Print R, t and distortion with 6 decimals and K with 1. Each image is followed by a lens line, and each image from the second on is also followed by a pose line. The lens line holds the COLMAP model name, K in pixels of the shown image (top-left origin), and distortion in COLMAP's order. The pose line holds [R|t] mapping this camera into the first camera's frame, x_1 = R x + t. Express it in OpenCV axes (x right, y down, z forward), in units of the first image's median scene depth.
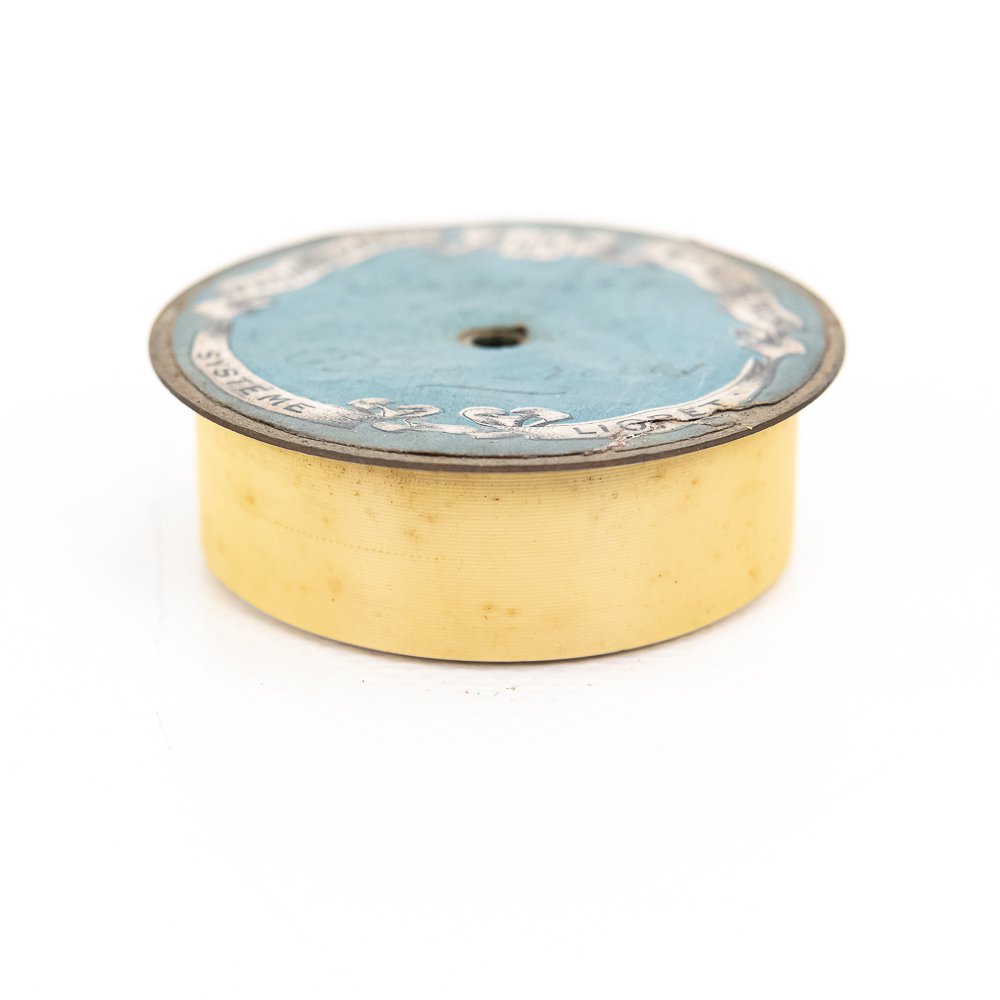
lens RADIAL K [[3131.6, 0, 499.1], [0, 3131.6, 499.8], [0, 0, 1]] dist [0.071045, 0.000000]
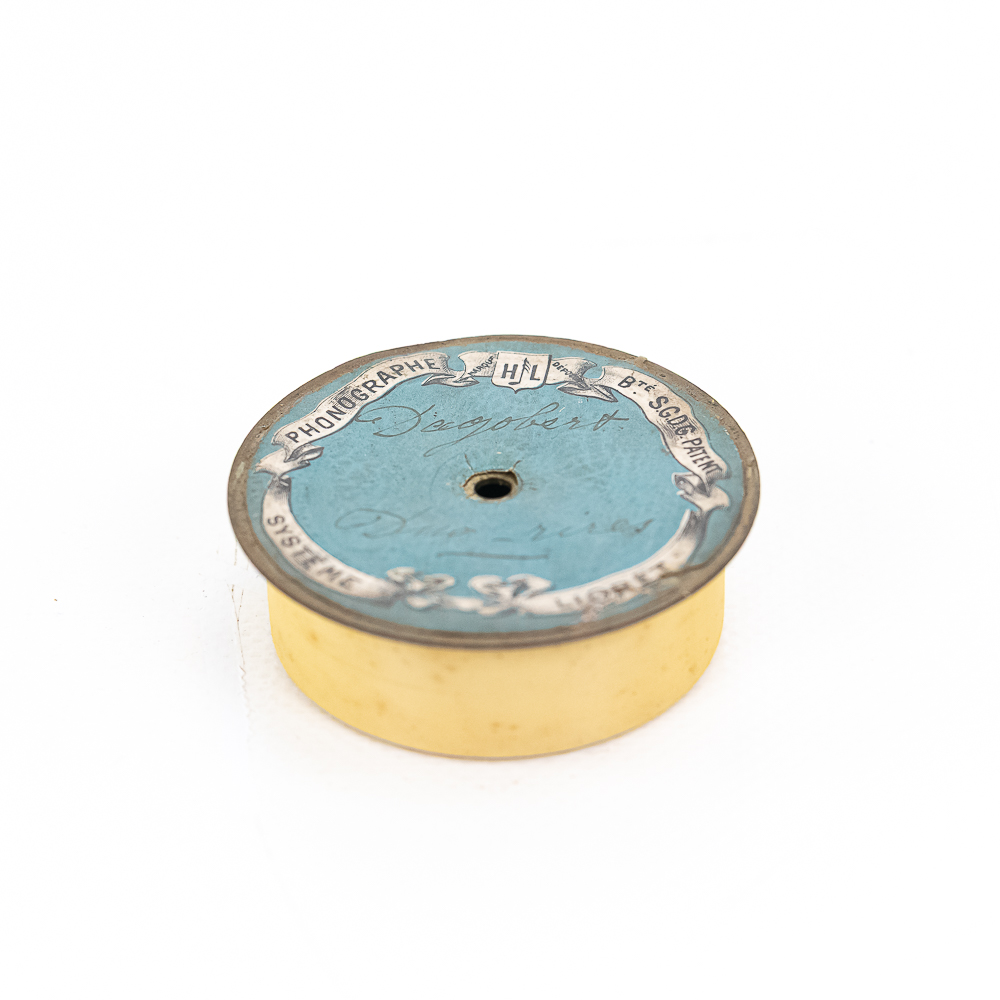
lens RADIAL K [[3131.6, 0, 496.2], [0, 3131.6, 496.0], [0, 0, 1]] dist [0.071045, 0.000000]
pose [[0.999469, -0.031537, 0.008244, -0.011039], [0.029092, 0.977092, 0.210819, -0.340312], [-0.014704, -0.210467, 0.977490, -0.293208]]
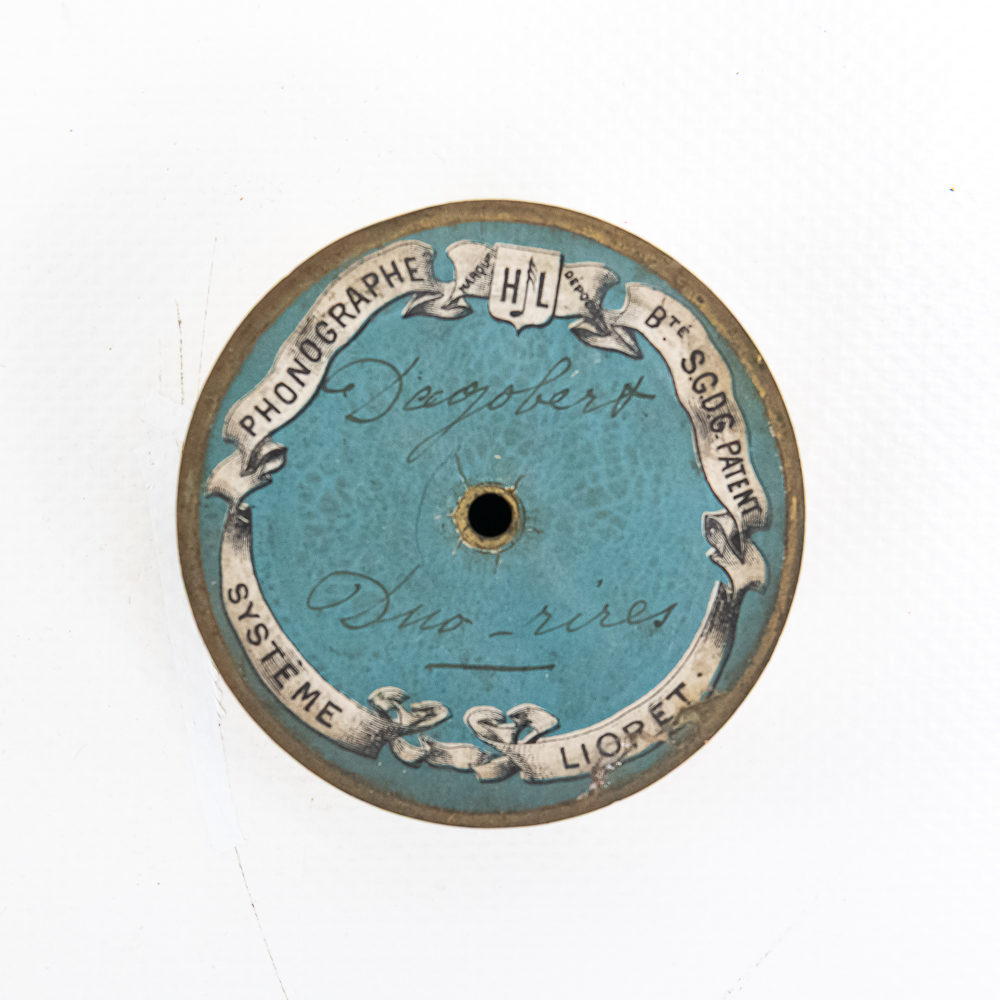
lens RADIAL K [[3131.6, 0, 502.5], [0, 3131.6, 502.3], [0, 0, 1]] dist [0.071045, 0.000000]
pose [[0.999651, -0.025071, 0.008306, -0.005942], [0.001681, 0.374249, 0.927327, -1.138837], [-0.026358, -0.926989, 0.374161, 0.622254]]
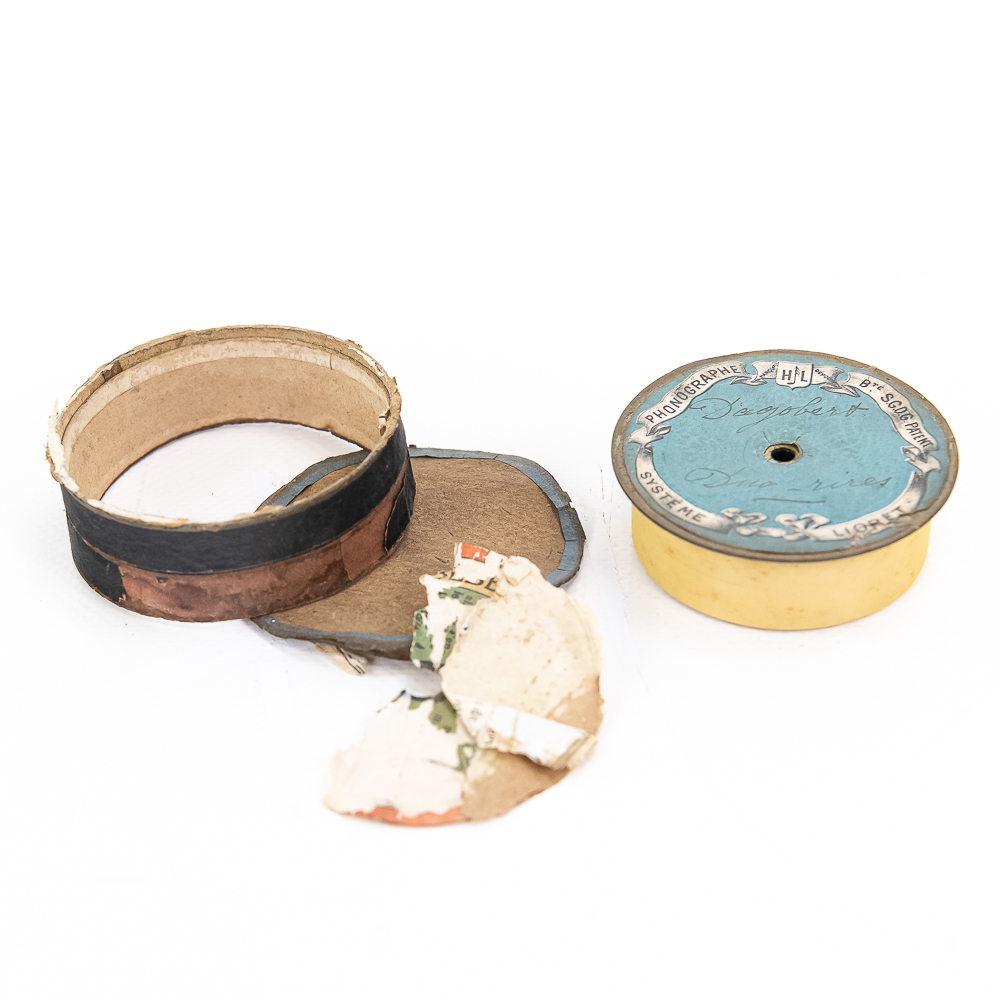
lens RADIAL K [[2488.8, 0, 496.4], [0, 2488.8, 503.8], [0, 0, 1]] dist [0.062435, 0.000000]
pose [[0.999636, -0.020750, -0.017232, -0.167249], [0.024520, 0.965272, 0.260093, -0.465642], [0.011237, -0.260421, 0.965430, -0.588896]]
